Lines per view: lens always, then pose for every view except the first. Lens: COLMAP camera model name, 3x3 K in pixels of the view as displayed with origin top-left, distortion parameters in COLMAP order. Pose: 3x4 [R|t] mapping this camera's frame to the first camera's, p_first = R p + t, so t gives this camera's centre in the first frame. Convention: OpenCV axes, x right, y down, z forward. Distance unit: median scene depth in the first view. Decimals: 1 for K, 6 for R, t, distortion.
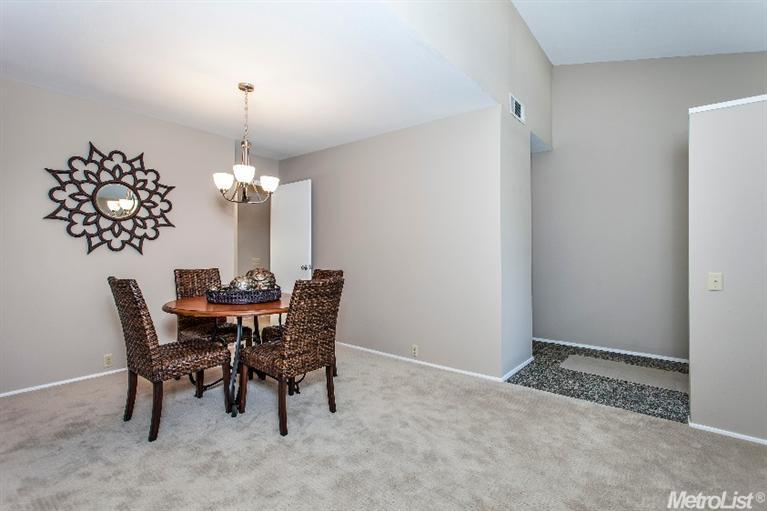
lens RADIAL K [[363.7, 0, 383.4], [0, 363.7, 253.0], [0, 0, 1]] dist [-0.011816, -0.000870]
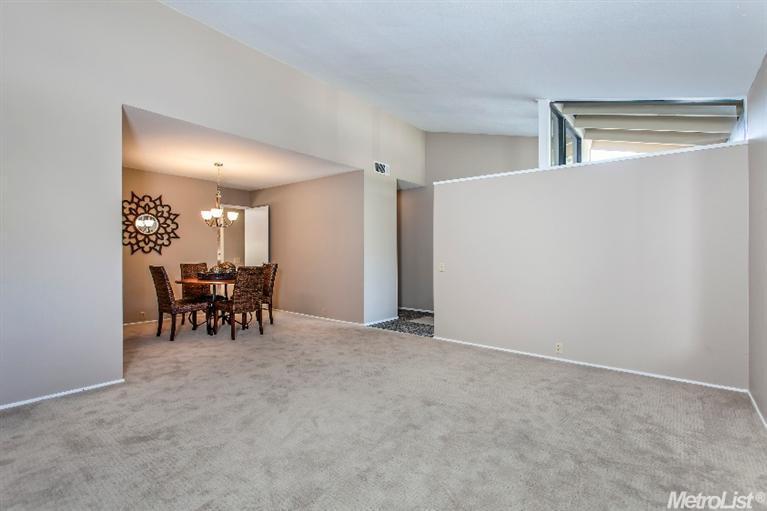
lens RADIAL K [[363.7, 0, 383.9], [0, 363.7, 256.0], [0, 0, 1]] dist [-0.011816, -0.000870]
pose [[0.999994, -0.003297, -0.000426, 0.398840], [0.003299, 0.999989, 0.003195, 0.006365], [0.000415, -0.003197, 0.999995, -0.734515]]
